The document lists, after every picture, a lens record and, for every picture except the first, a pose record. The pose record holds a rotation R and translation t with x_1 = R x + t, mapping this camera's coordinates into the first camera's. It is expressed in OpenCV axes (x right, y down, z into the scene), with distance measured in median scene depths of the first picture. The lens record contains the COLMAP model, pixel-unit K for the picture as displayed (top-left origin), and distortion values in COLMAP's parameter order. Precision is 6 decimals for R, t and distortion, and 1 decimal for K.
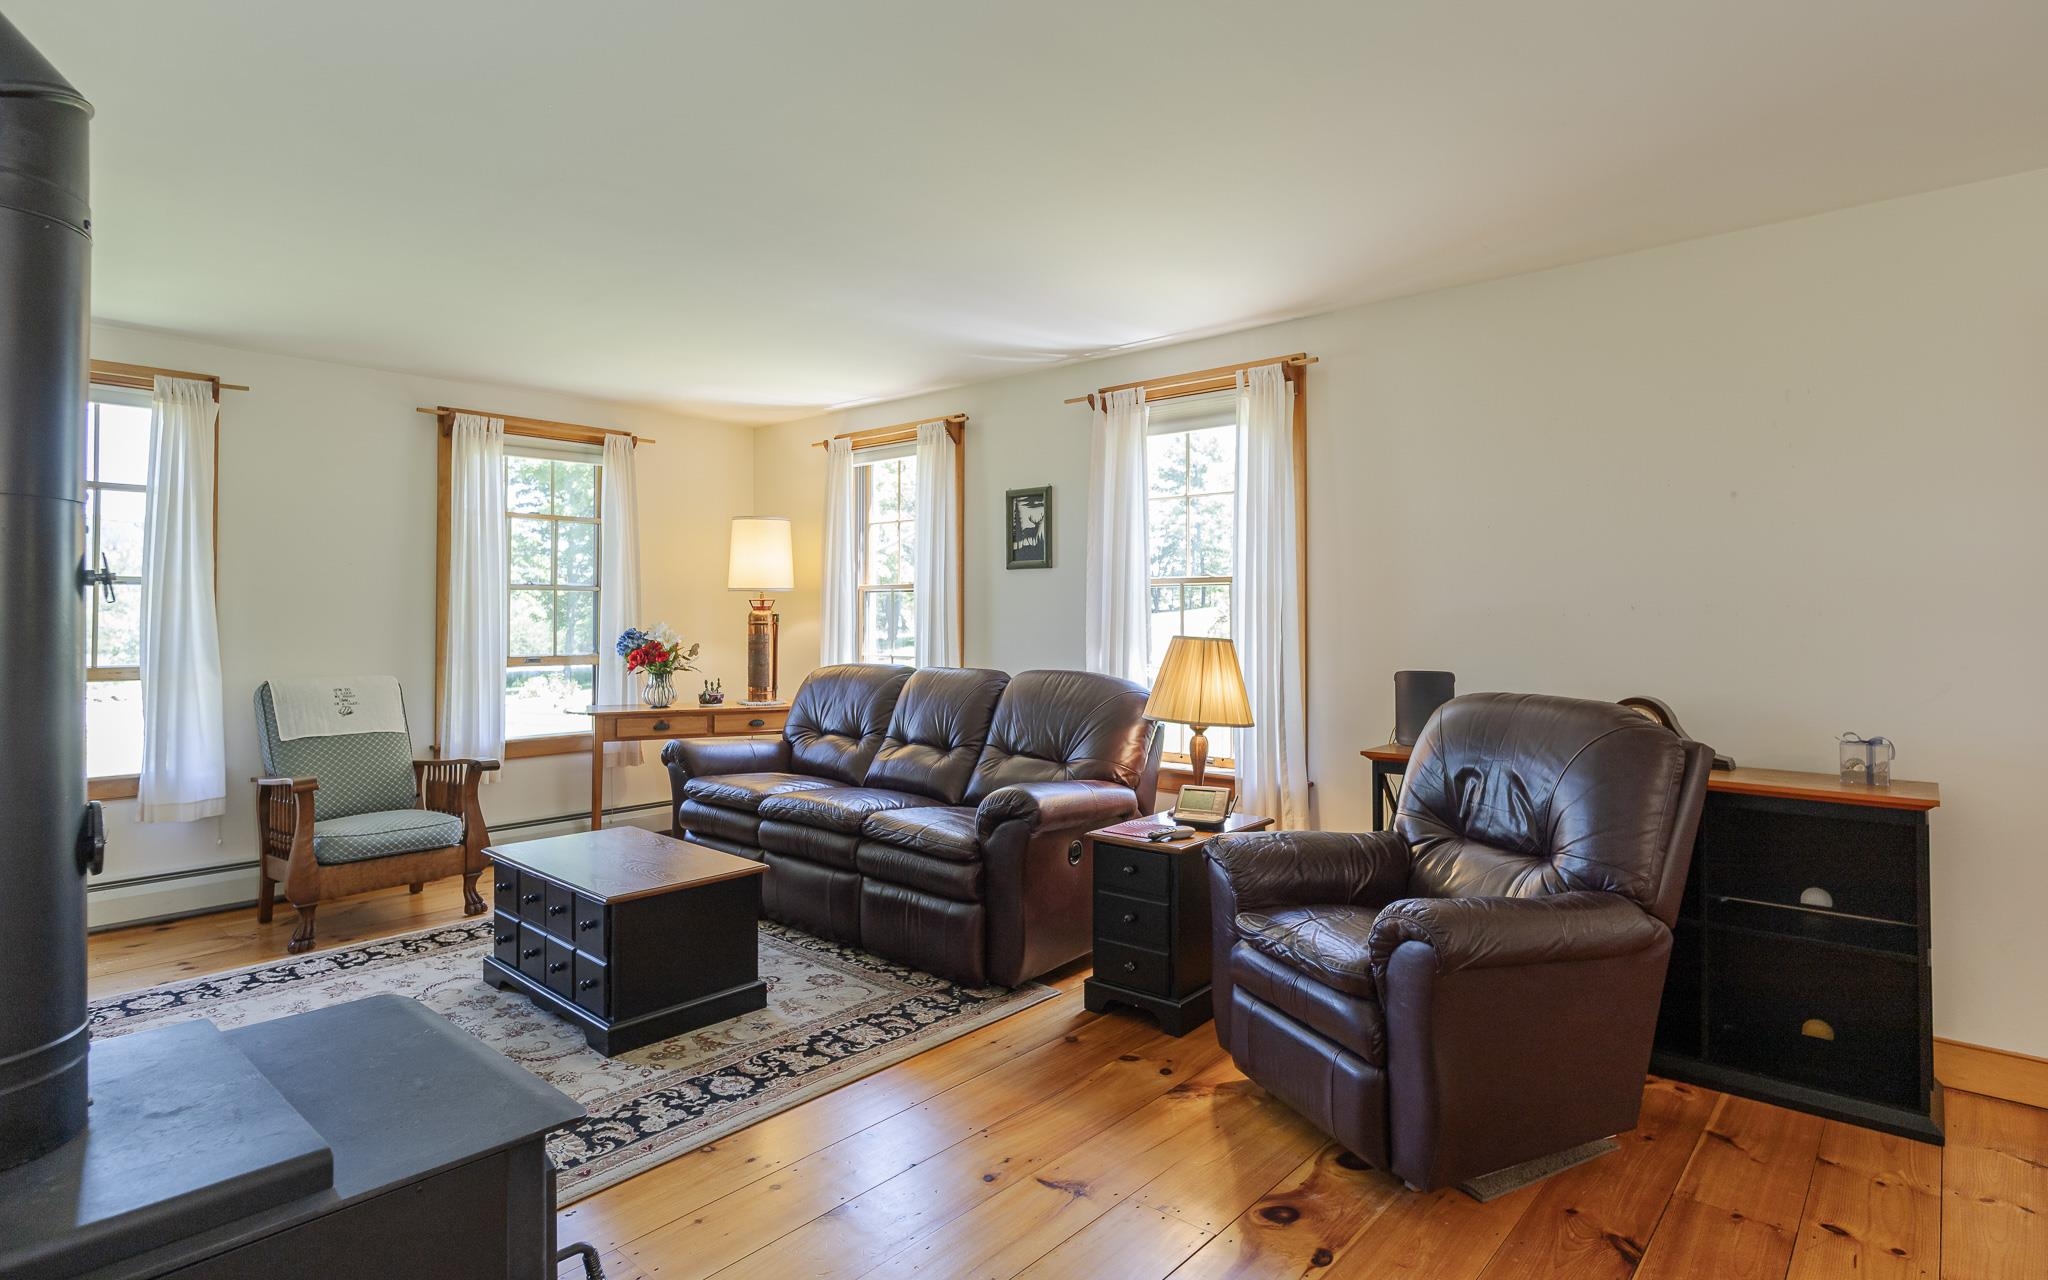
lens RADIAL K [[1063.5, 0, 1018.4], [0, 1063.5, 598.0], [0, 0, 1]] dist [0.001241, -0.001256]
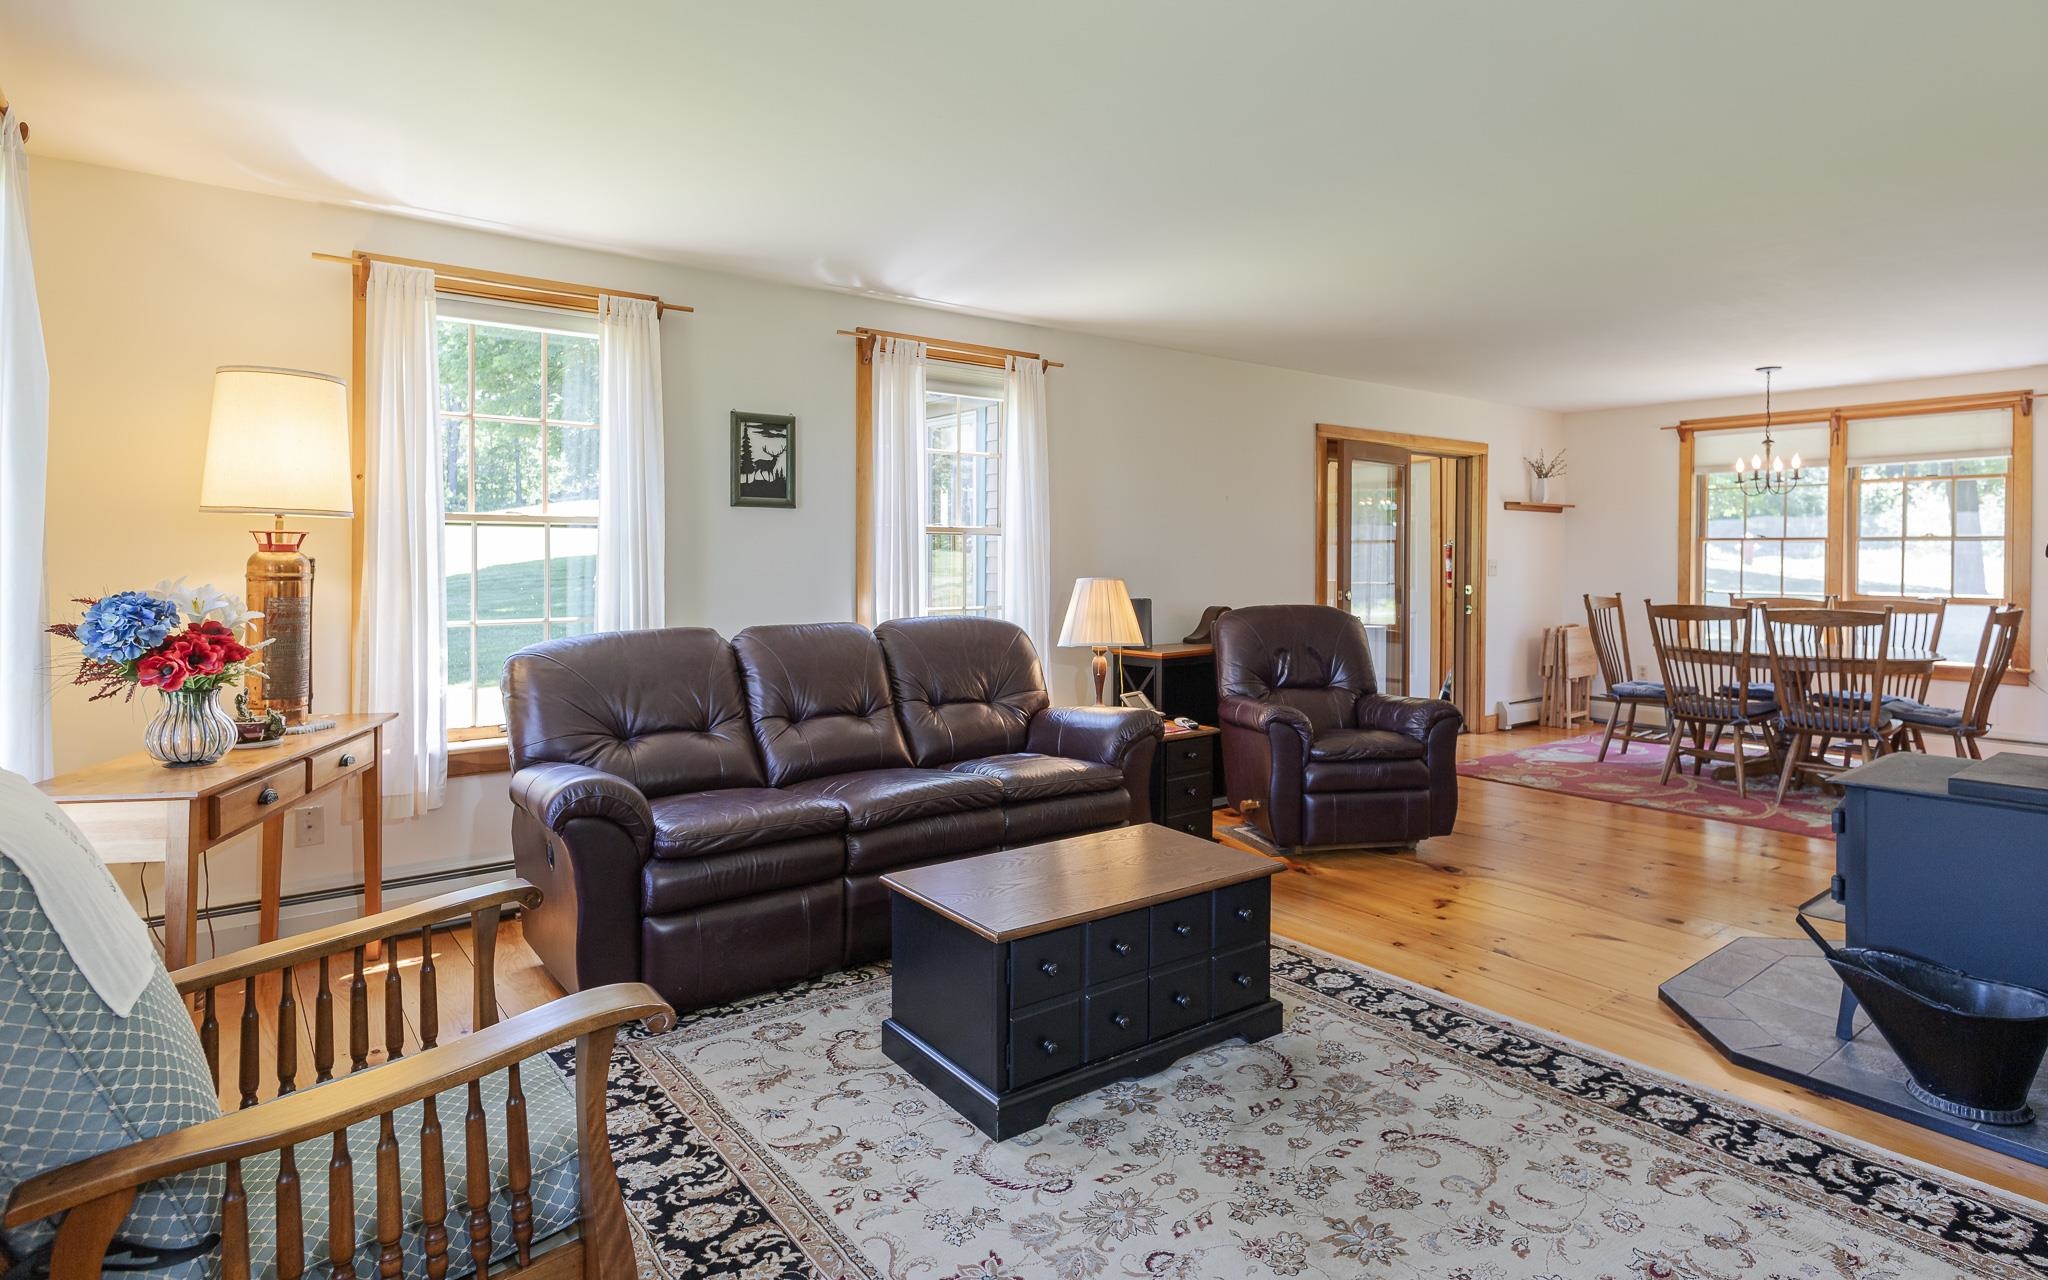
lens RADIAL K [[1052.5, 0, 1021.3], [0, 1052.5, 609.4], [0, 0, 1]] dist [0.000083, -0.001351]
pose [[0.190272, -0.064912, 0.979583, -1.006047], [-0.035160, 0.996721, 0.072877, -0.017906], [-0.981102, -0.048308, 0.187366, 0.788795]]
